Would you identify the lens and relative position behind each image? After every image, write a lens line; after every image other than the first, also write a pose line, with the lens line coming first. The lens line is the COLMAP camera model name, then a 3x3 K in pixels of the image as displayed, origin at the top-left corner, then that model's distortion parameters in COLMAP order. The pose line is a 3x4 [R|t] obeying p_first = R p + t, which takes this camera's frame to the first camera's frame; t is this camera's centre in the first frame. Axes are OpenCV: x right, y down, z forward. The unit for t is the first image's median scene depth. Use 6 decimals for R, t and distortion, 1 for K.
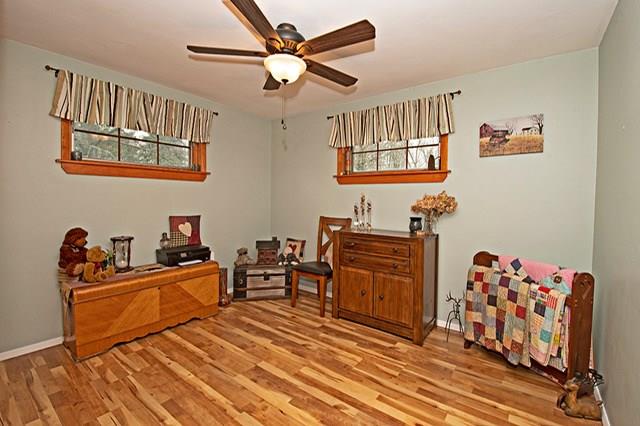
lens RADIAL K [[280.3, 0, 325.2], [0, 280.3, 210.3], [0, 0, 1]] dist [-0.003726, -0.009011]
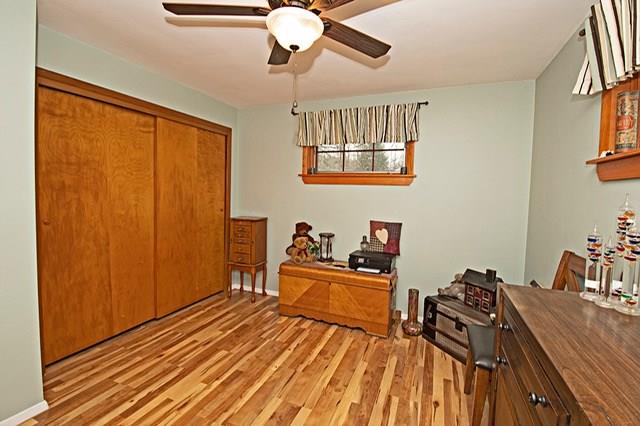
lens RADIAL K [[280.3, 0, 339.8], [0, 280.3, 207.1], [0, 0, 1]] dist [-0.003726, -0.009011]
pose [[0.274047, 0.041765, -0.960809, 0.437045], [-0.070215, 0.997259, 0.023323, -0.048950], [0.959150, 0.061072, 0.276229, 0.669606]]
